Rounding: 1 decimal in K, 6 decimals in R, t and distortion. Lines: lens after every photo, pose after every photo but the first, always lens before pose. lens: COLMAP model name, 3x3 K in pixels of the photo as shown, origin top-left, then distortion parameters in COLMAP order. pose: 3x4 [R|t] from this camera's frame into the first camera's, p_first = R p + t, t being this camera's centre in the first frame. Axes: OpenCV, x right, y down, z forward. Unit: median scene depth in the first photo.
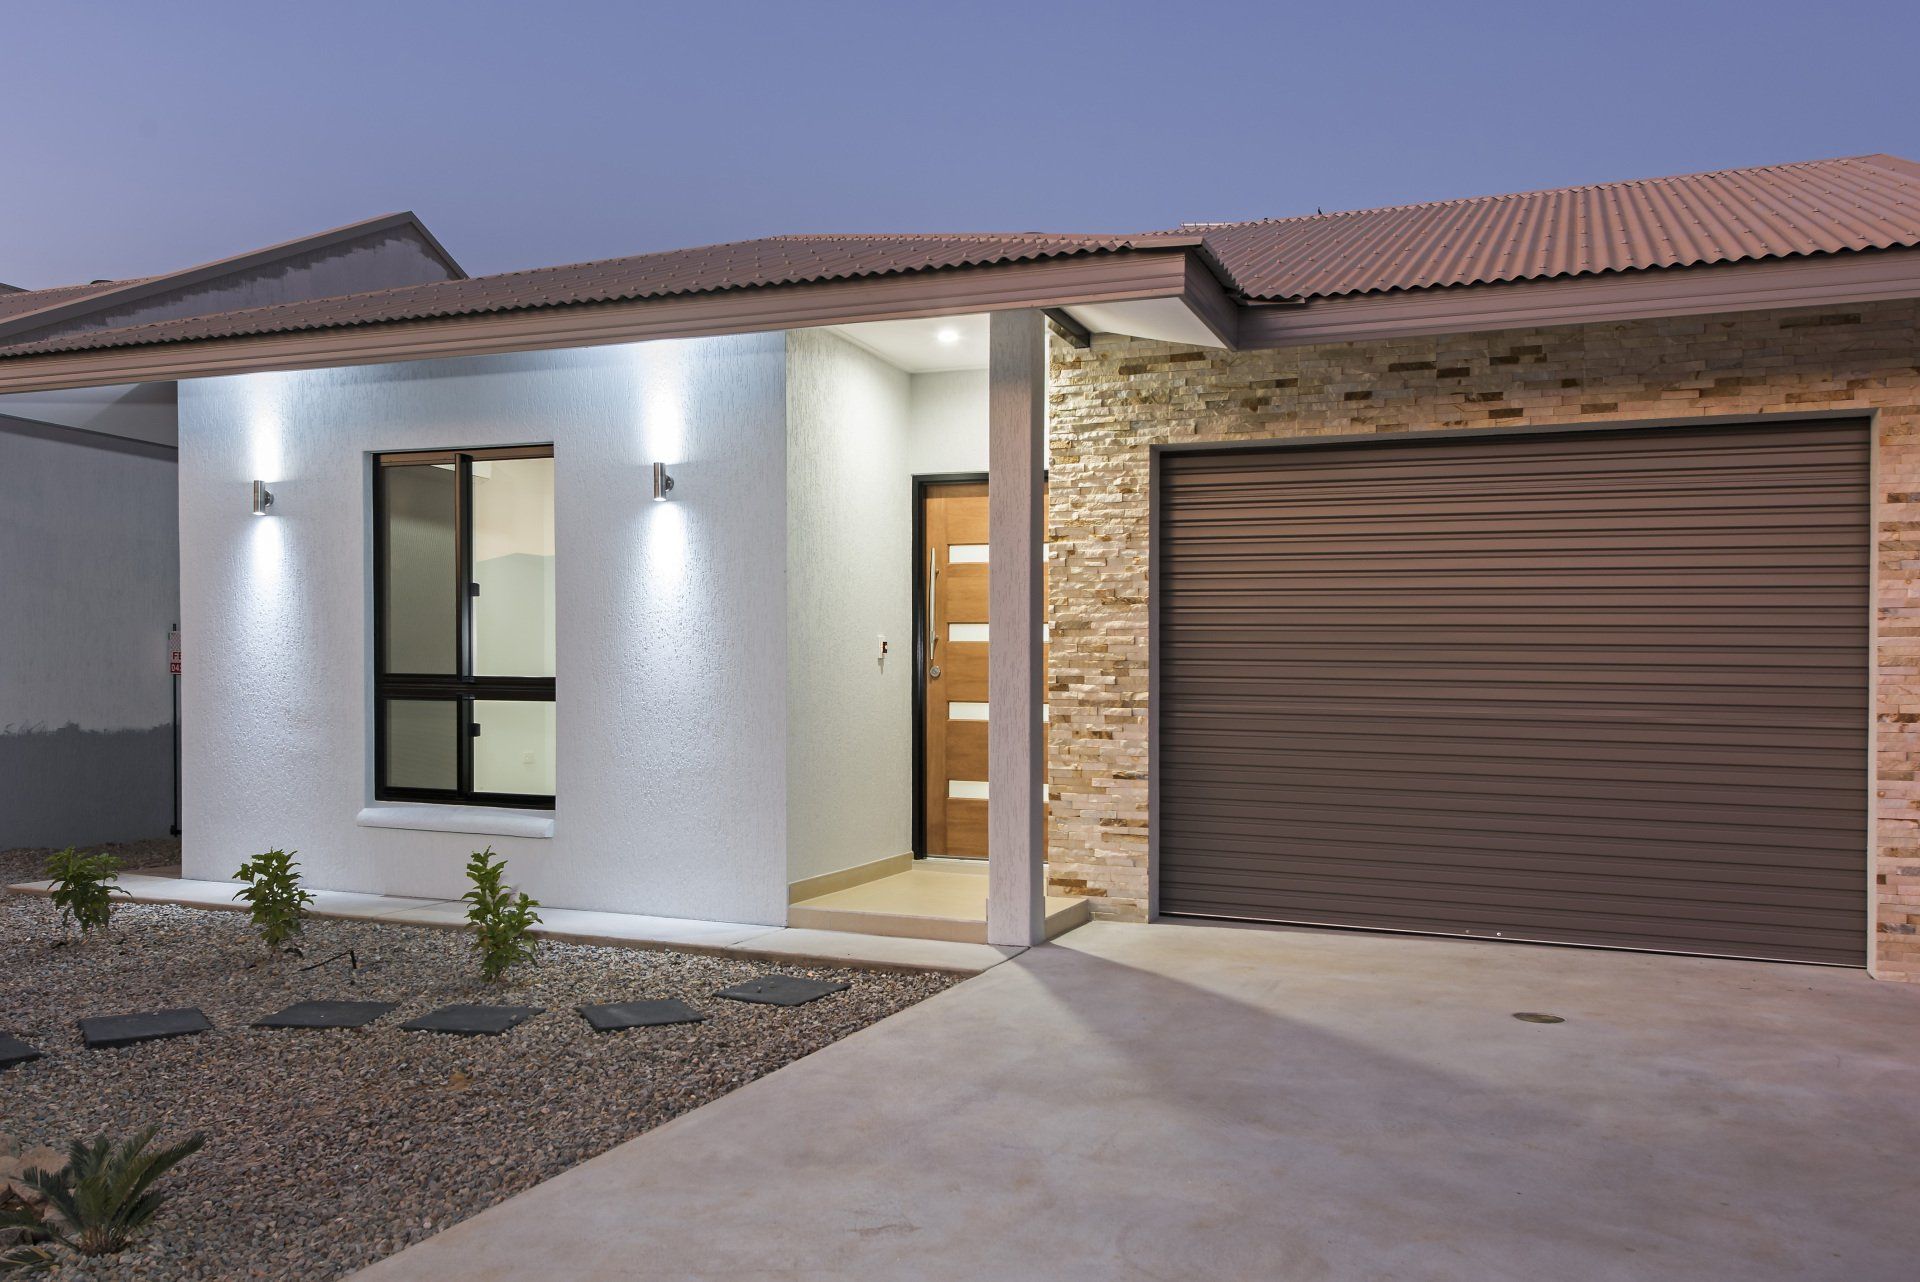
lens RADIAL K [[1205.8, 0, 866.7], [0, 1205.8, 627.2], [0, 0, 1]] dist [0.023587, -0.003428]
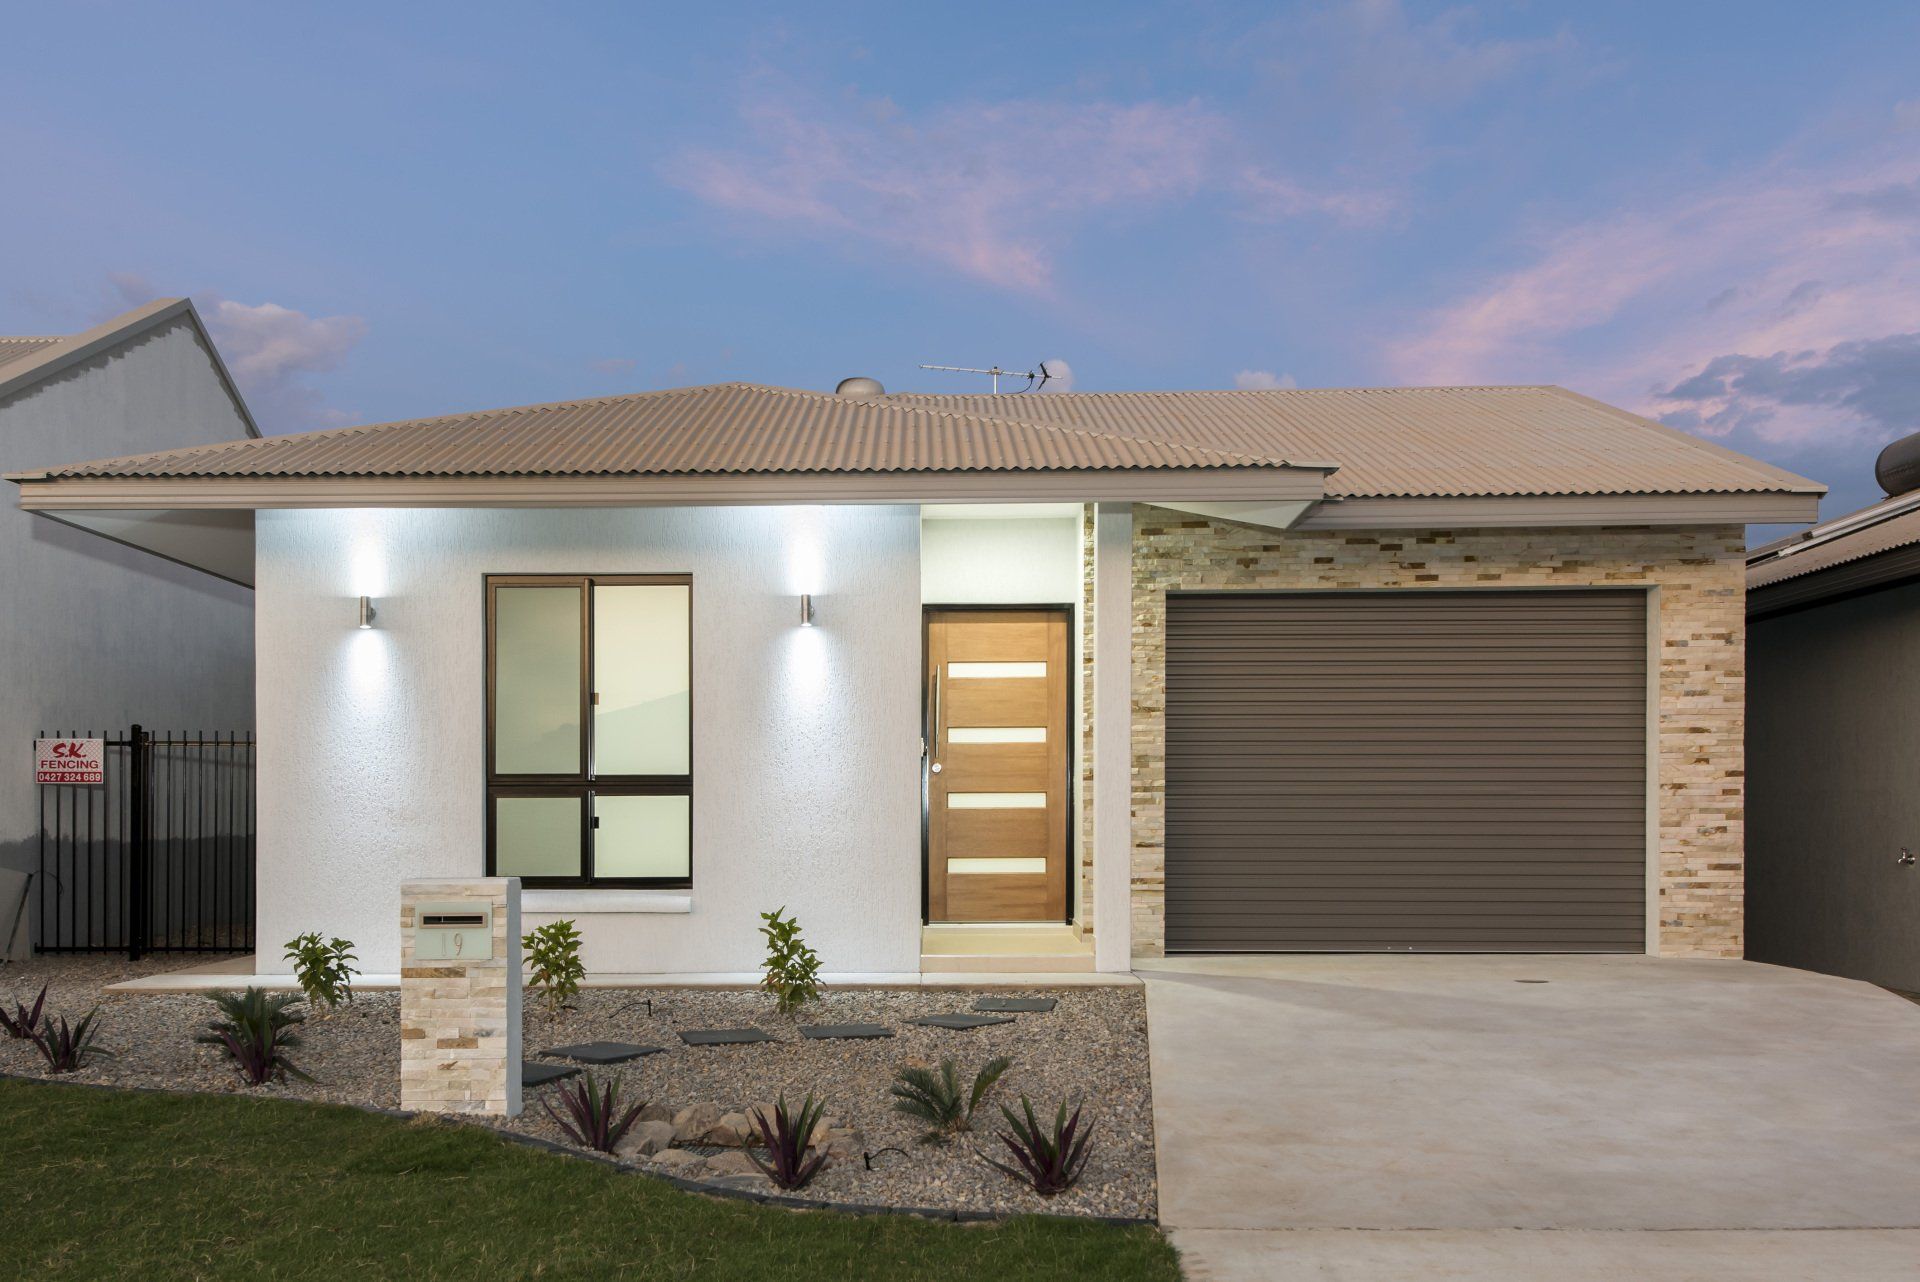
lens RADIAL K [[1110.5, 0, 959.6], [0, 1110.5, 725.0], [0, 0, 1]] dist [0.024412, 0.000366]
pose [[0.967878, -0.002295, 0.251409, -0.286166], [0.004116, 0.999969, -0.006717, 0.002089], [-0.251385, 0.007536, 0.967858, -0.106632]]
